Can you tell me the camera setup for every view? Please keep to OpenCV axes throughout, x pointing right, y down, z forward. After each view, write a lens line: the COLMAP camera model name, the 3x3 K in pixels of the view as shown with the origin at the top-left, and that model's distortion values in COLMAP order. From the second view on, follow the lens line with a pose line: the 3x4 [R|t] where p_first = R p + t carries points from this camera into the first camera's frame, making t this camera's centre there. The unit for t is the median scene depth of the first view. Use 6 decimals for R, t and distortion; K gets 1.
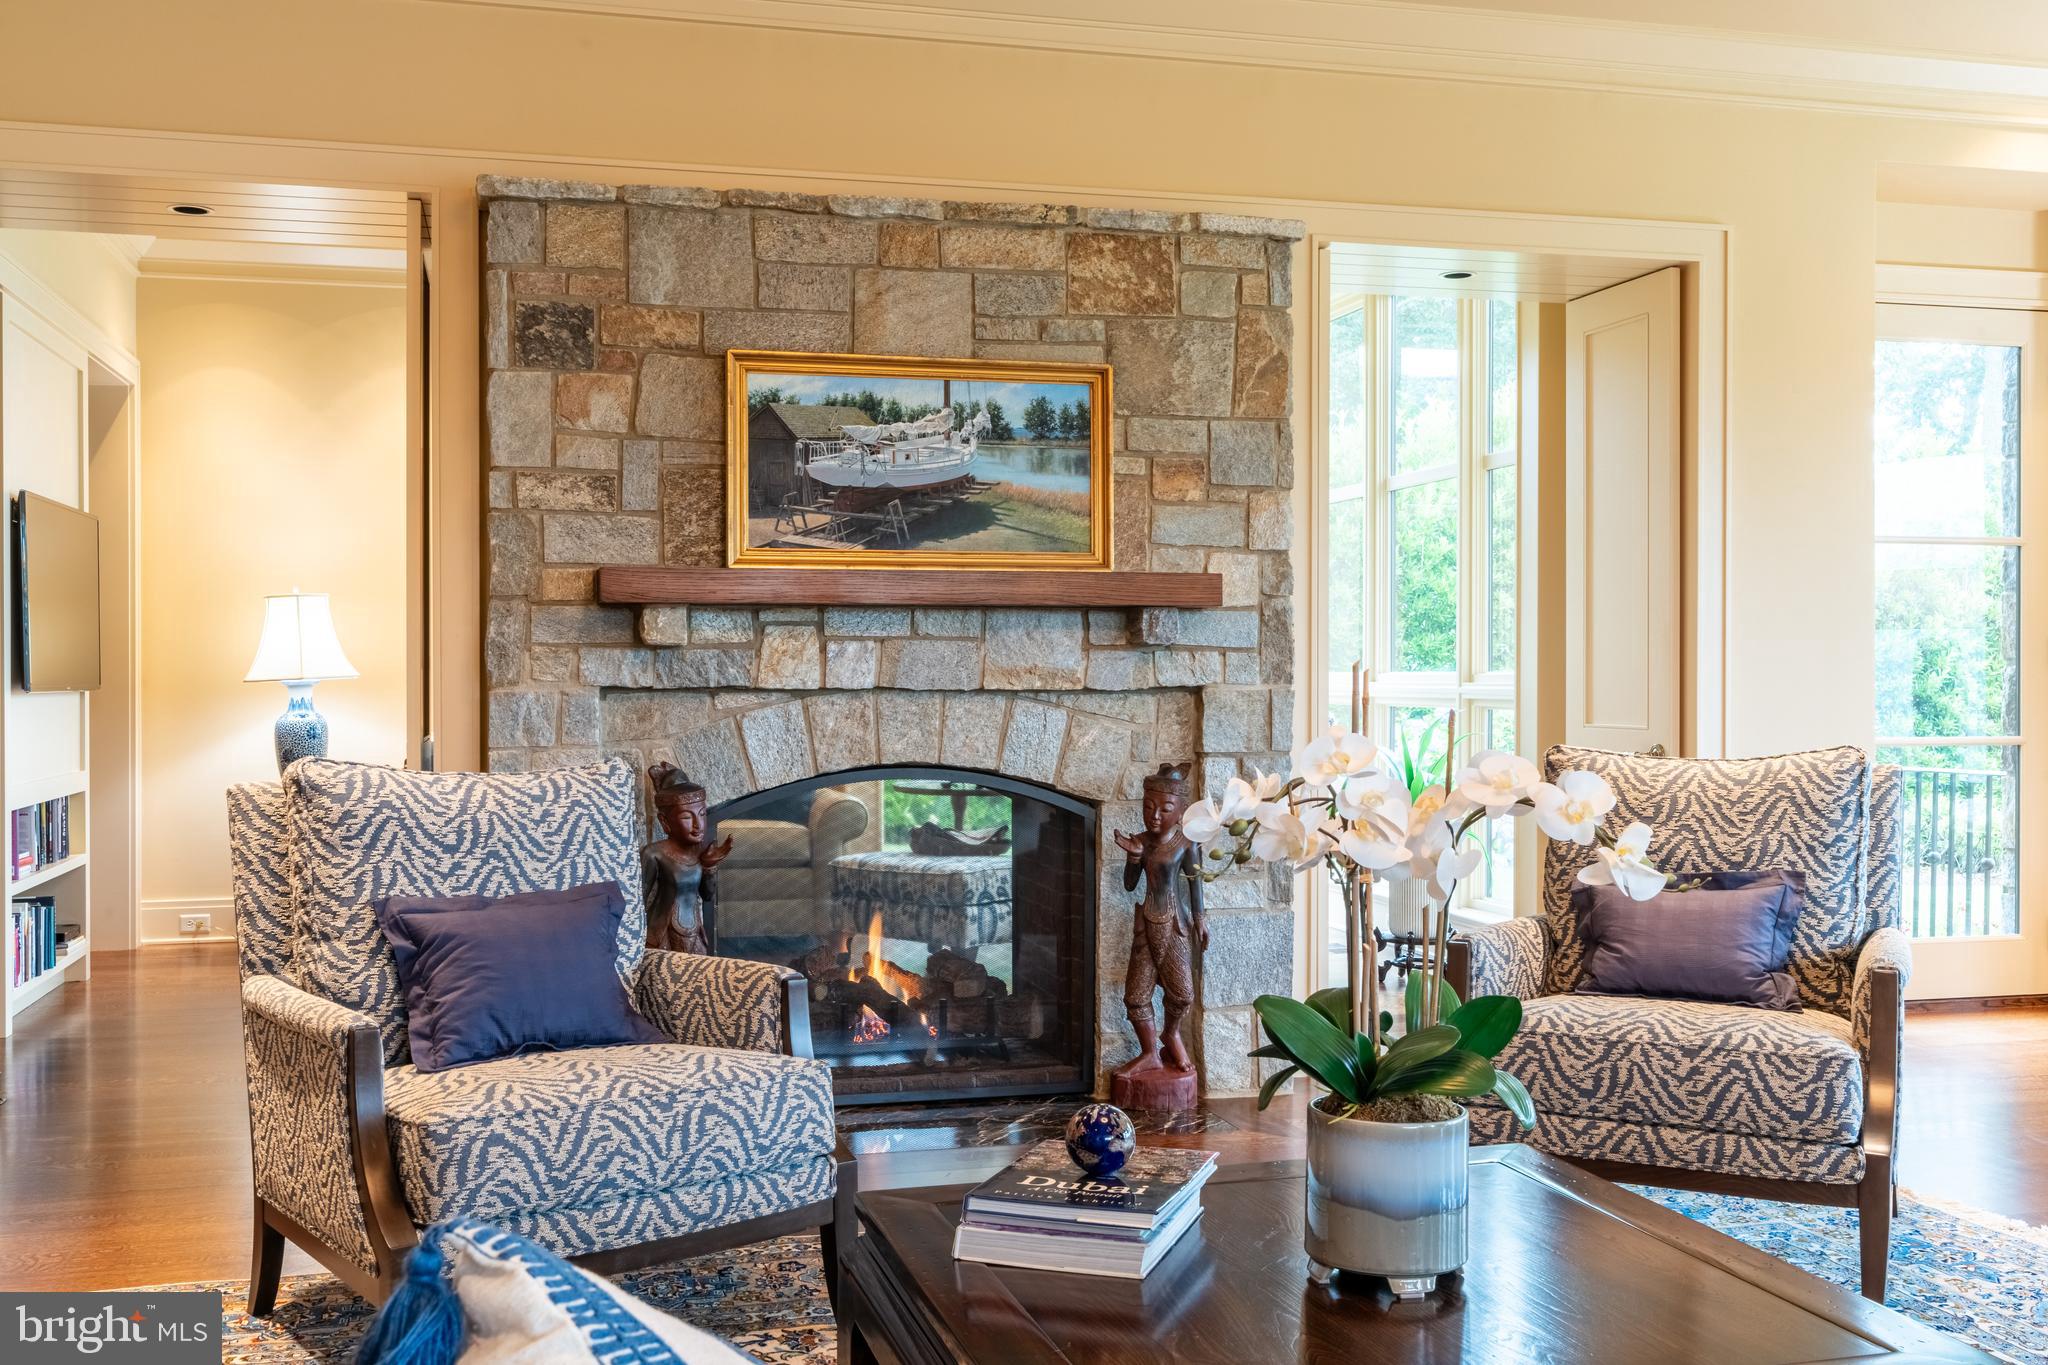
lens RADIAL K [[1979.9, 0, 1034.7], [0, 1979.9, 668.5], [0, 0, 1]] dist [0.009768, 0.000000]
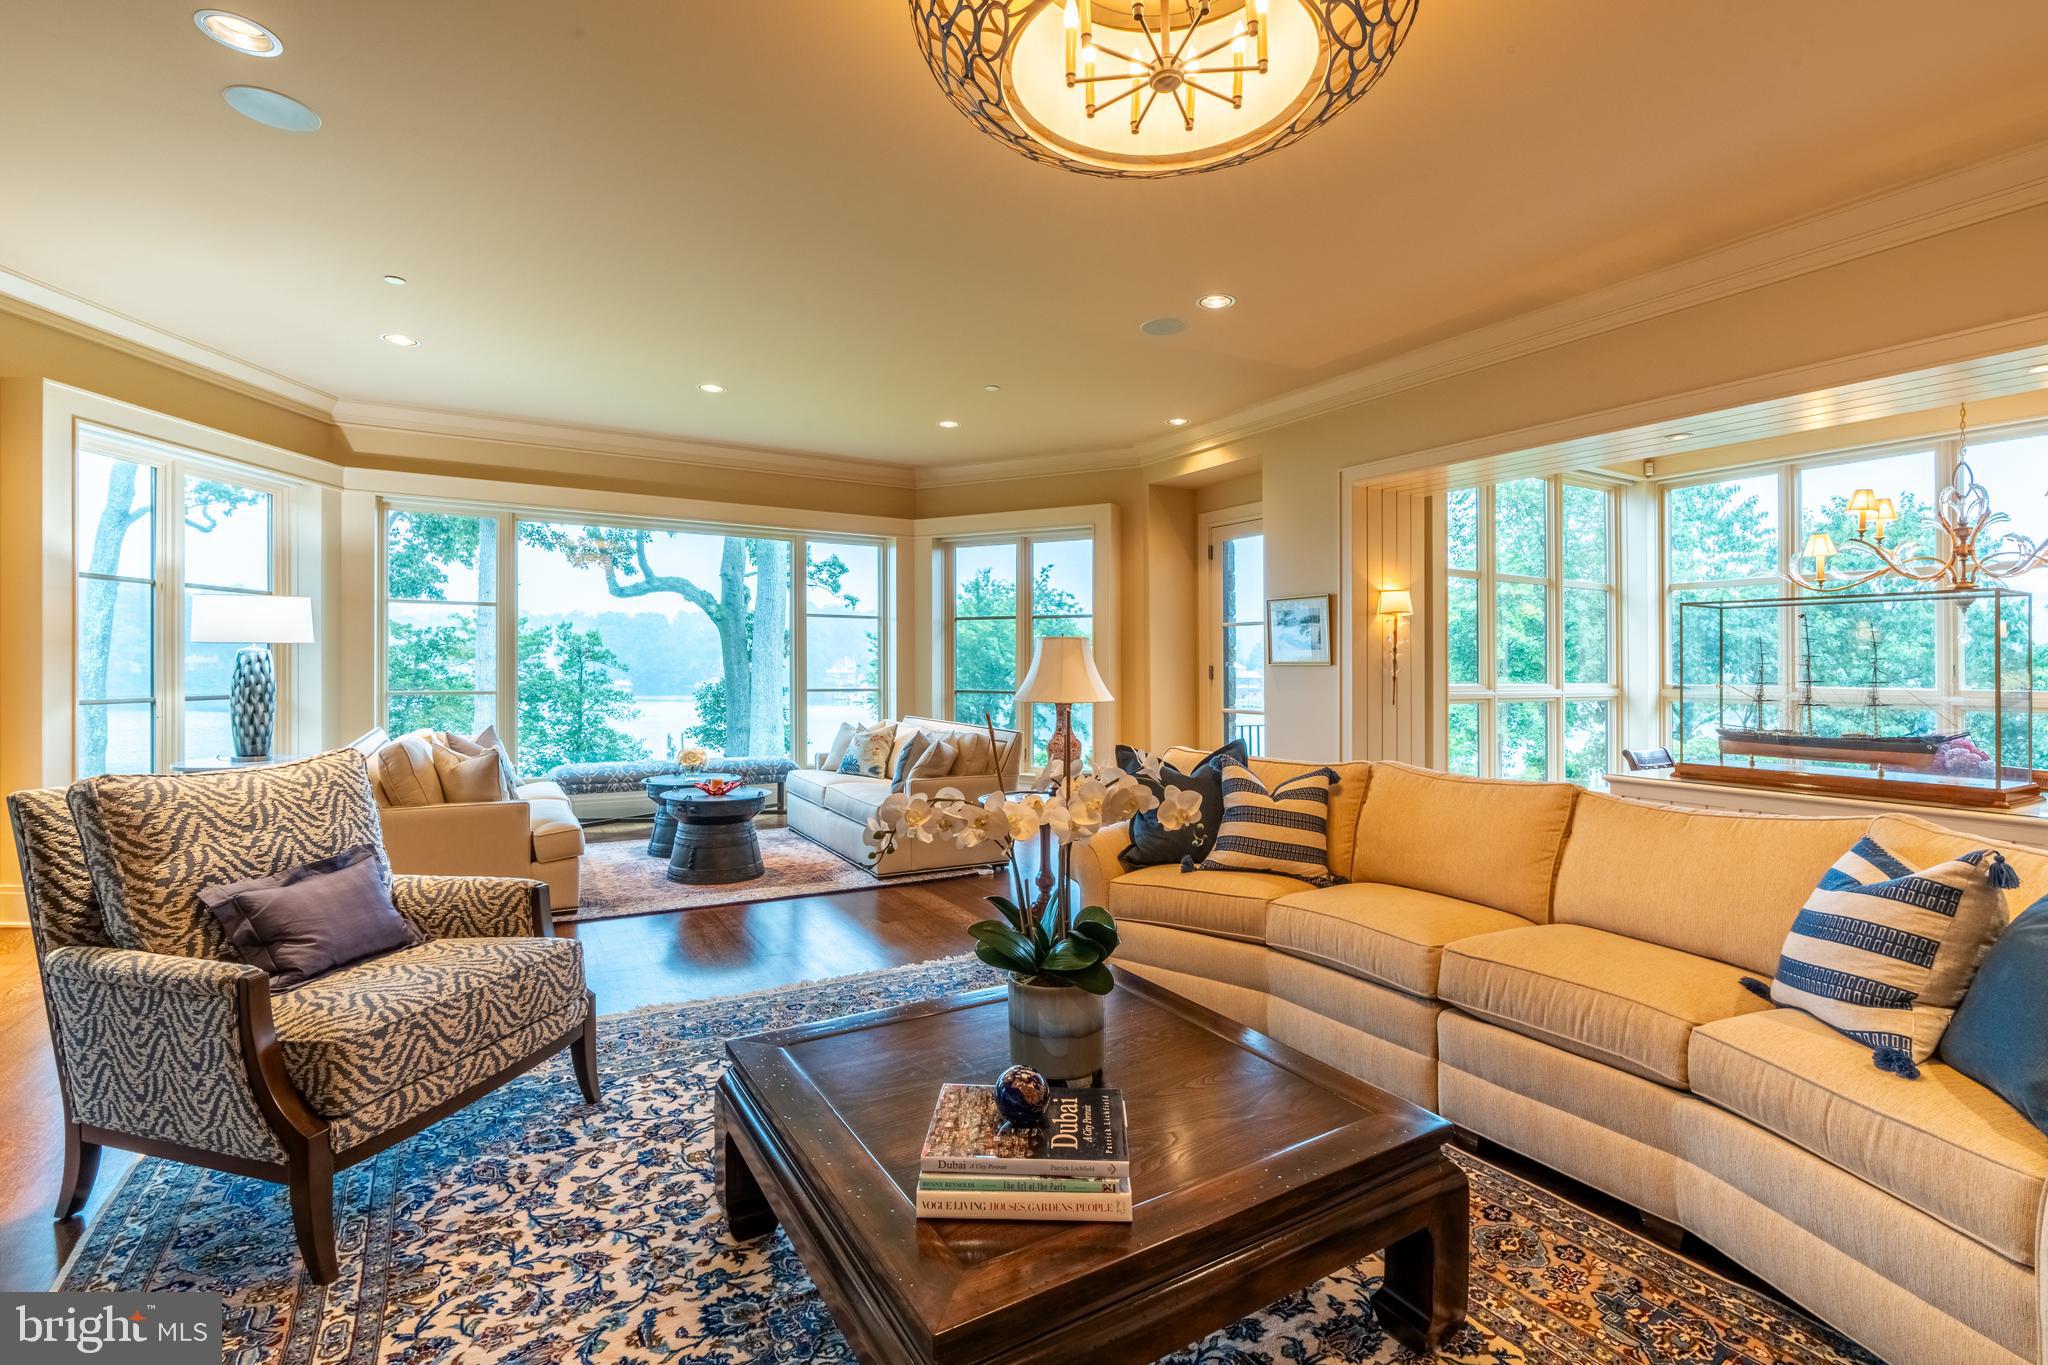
lens RADIAL K [[930.3, 0, 1027.7], [0, 930.3, 648.4], [0, 0, 1]] dist [-0.011718, 0.004043]
pose [[-0.284642, 0.019671, 0.958432, -0.274778], [-0.010528, 0.999665, -0.023644, -0.016131], [-0.958576, -0.016820, -0.284340, 0.596094]]
